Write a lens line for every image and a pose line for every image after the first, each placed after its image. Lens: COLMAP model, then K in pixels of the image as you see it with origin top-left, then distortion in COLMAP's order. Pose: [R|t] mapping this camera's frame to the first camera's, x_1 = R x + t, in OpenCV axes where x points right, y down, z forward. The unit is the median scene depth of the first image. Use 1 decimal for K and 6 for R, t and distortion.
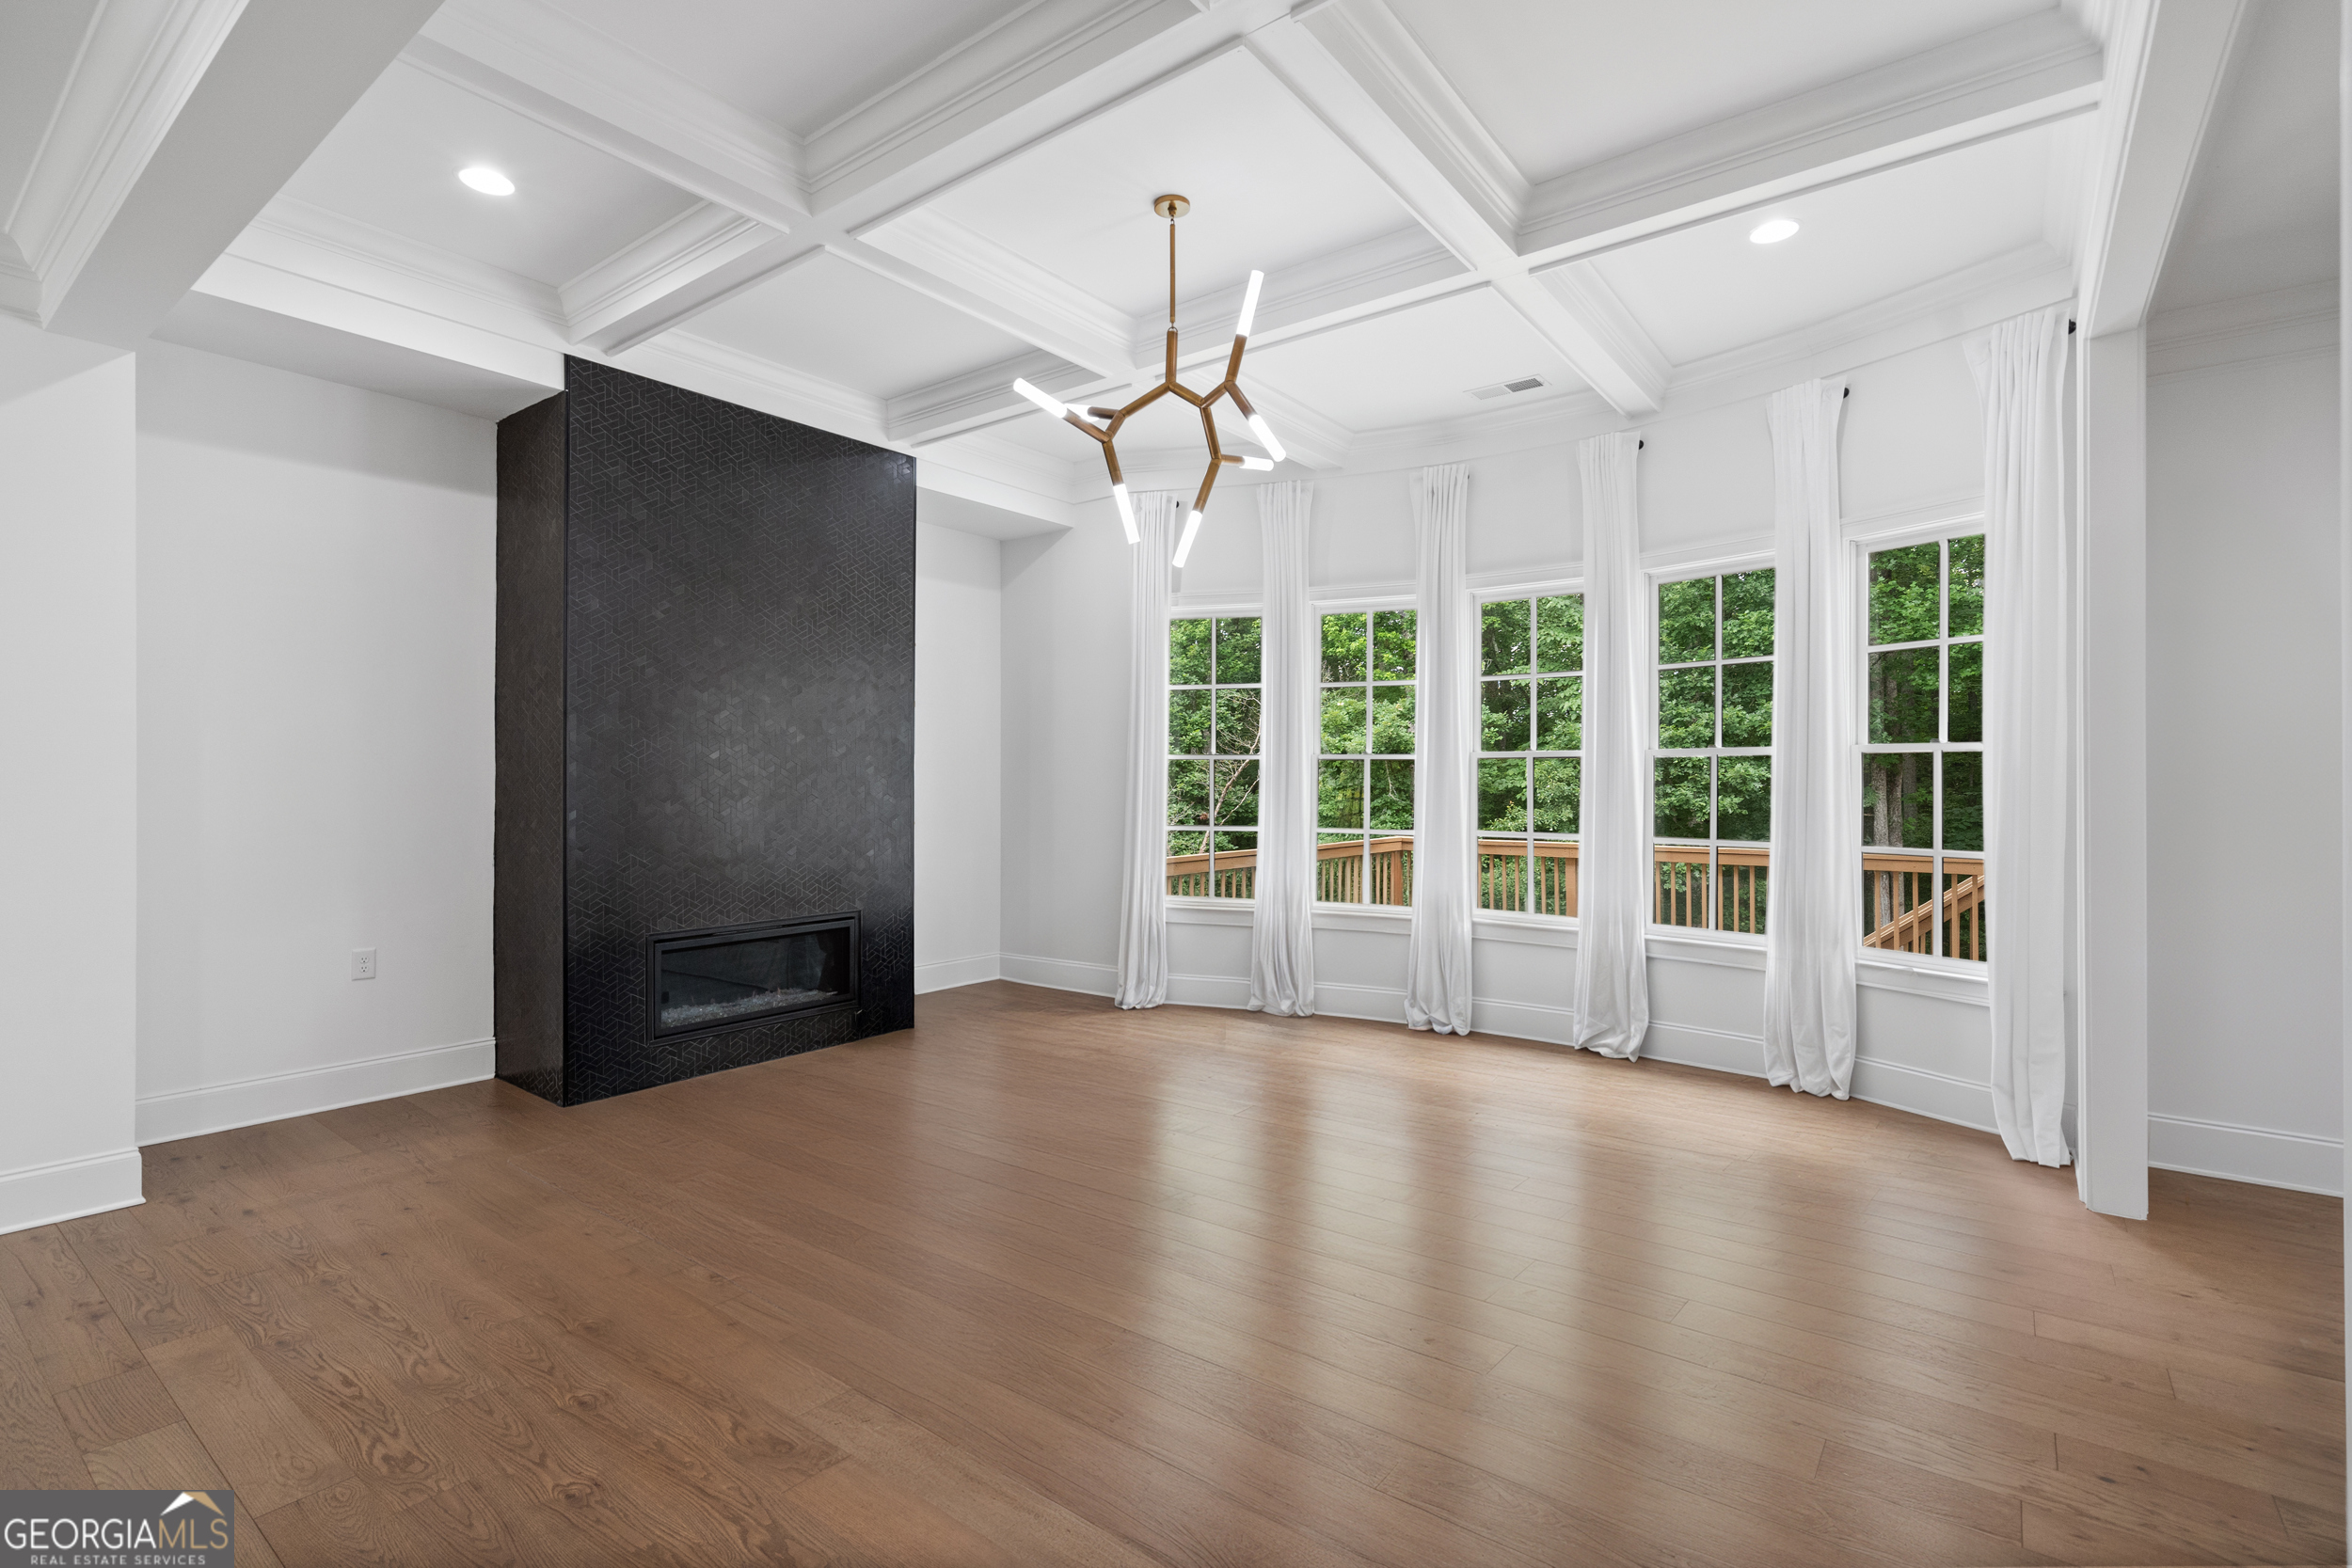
lens RADIAL K [[1069.0, 0, 1173.9], [0, 1069.0, 787.1], [0, 0, 1]] dist [-0.005940, -0.000632]
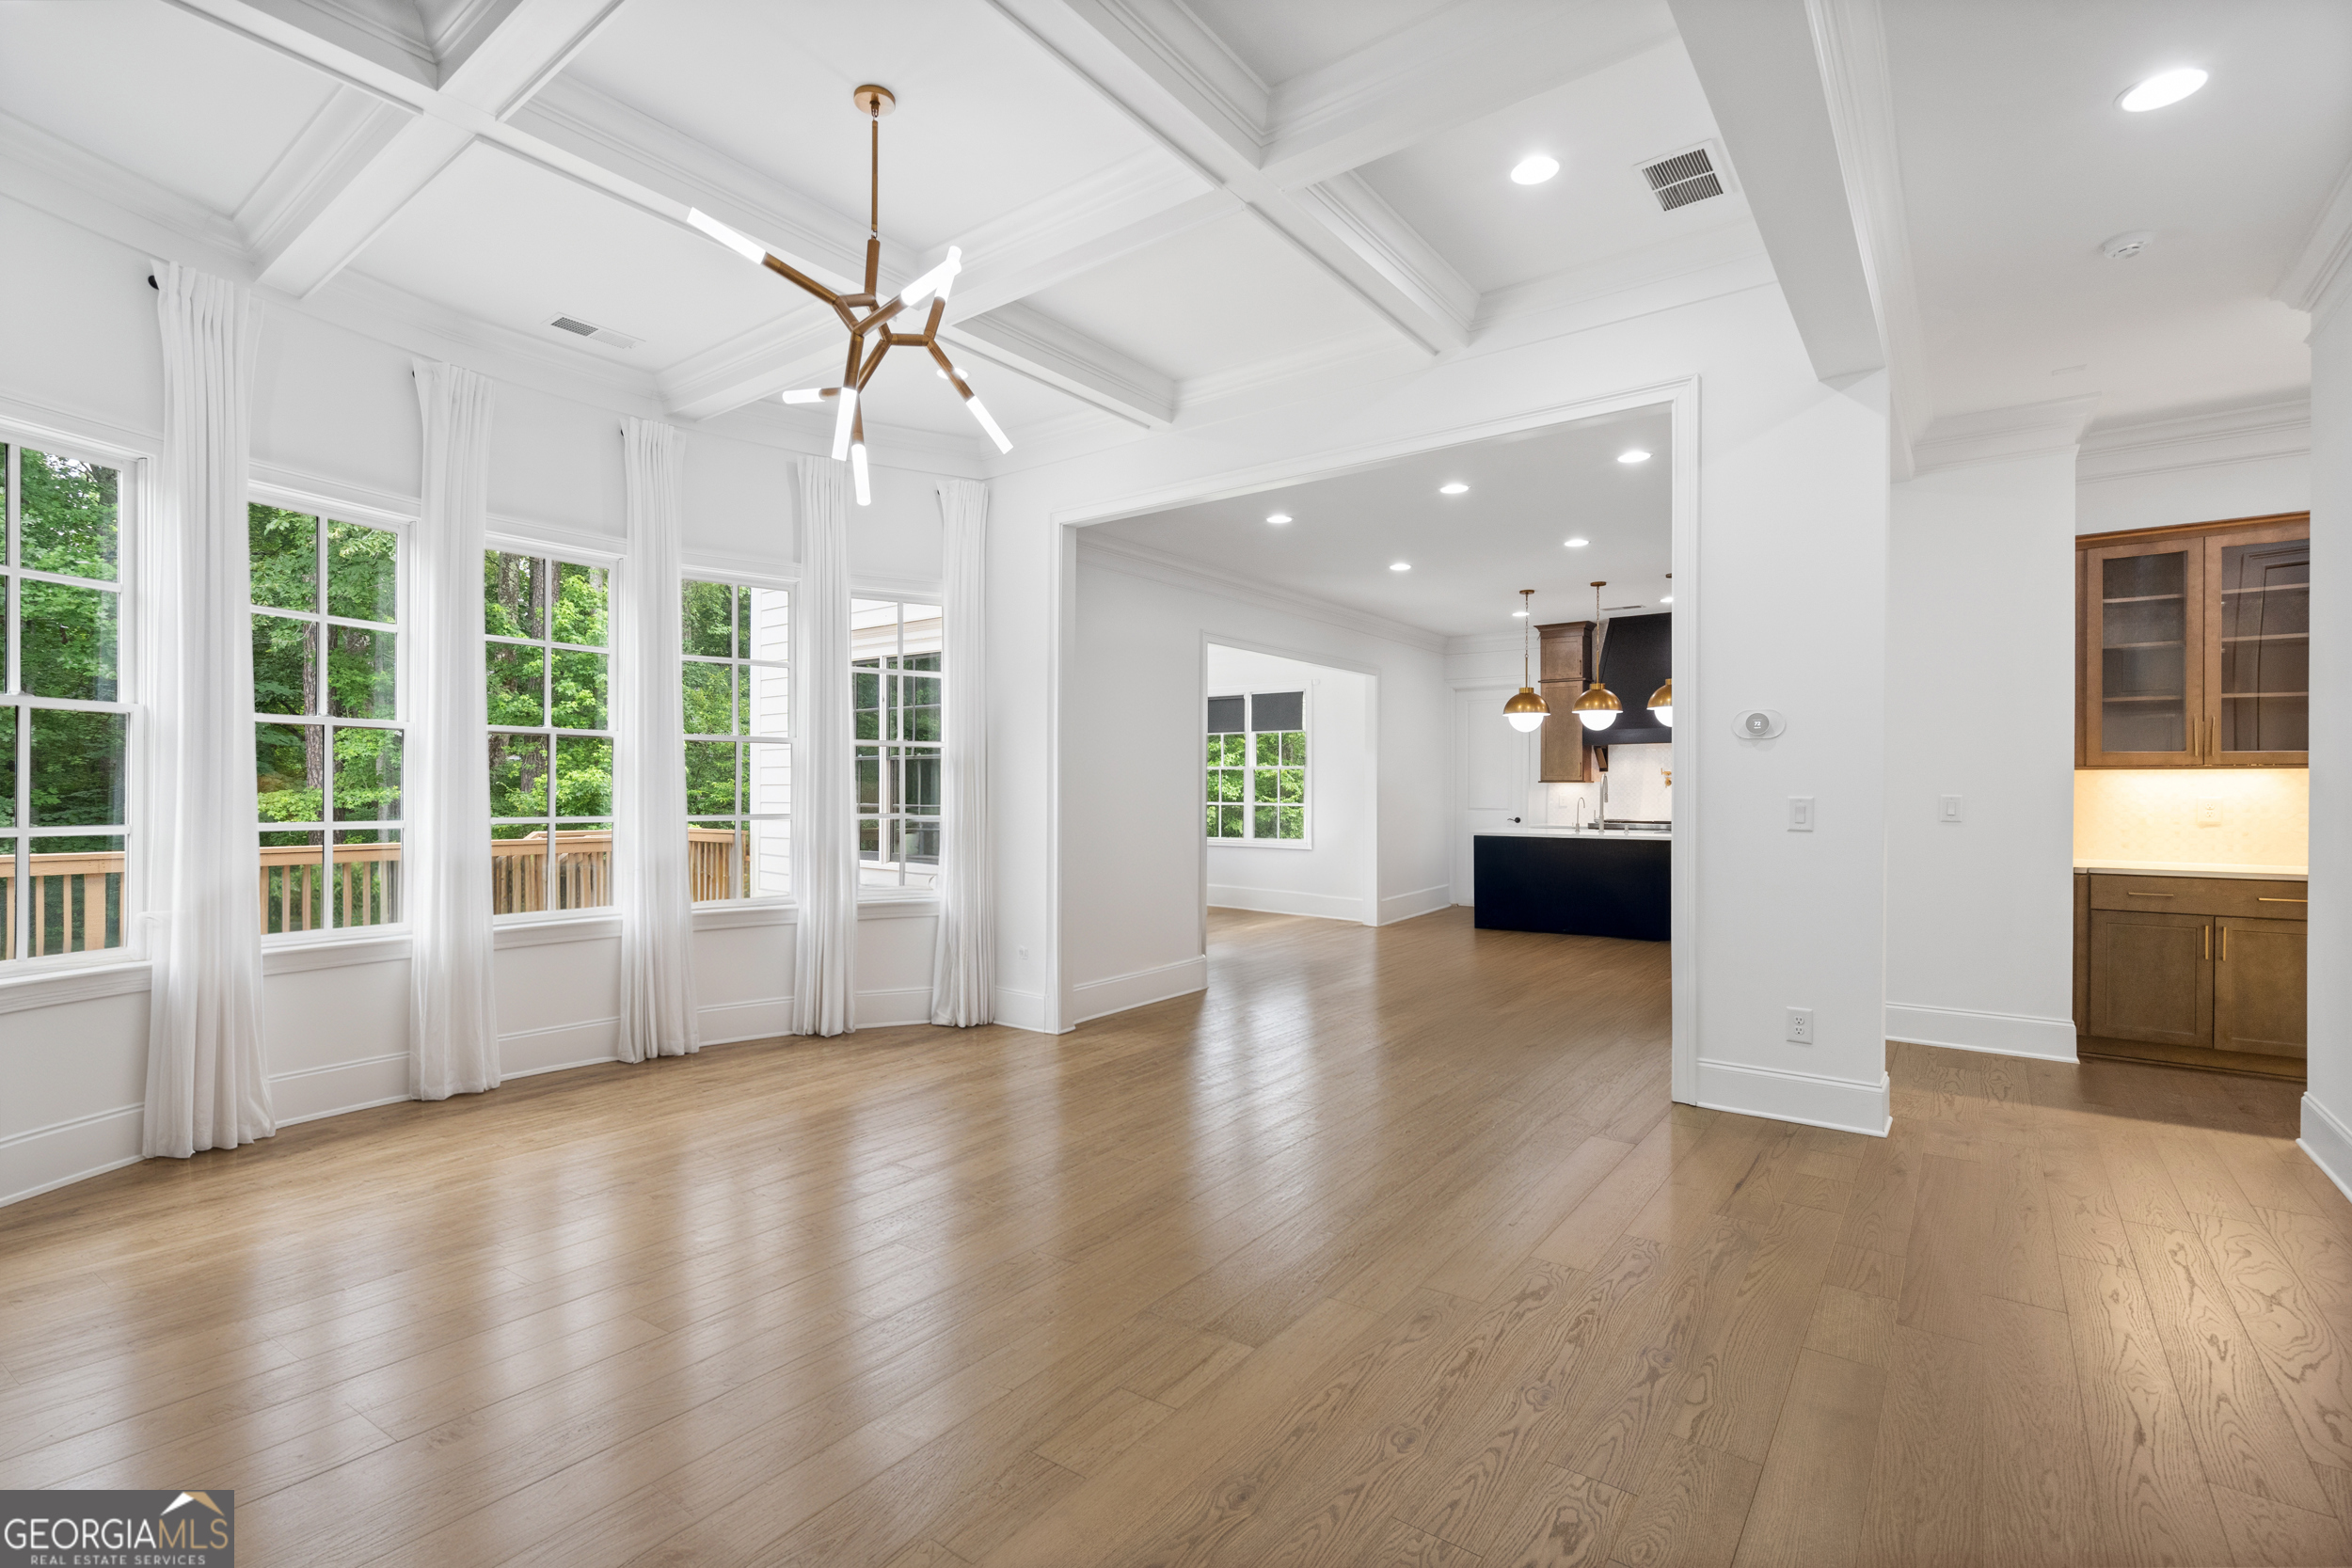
lens RADIAL K [[1069.0, 0, 1173.4], [0, 1069.0, 784.0], [0, 0, 1]] dist [-0.005940, -0.000632]
pose [[-0.013322, 0.003416, 0.999905, -0.602914], [-0.004148, 0.999985, -0.003471, 0.016531], [-0.999903, -0.004193, -0.013307, 0.509142]]
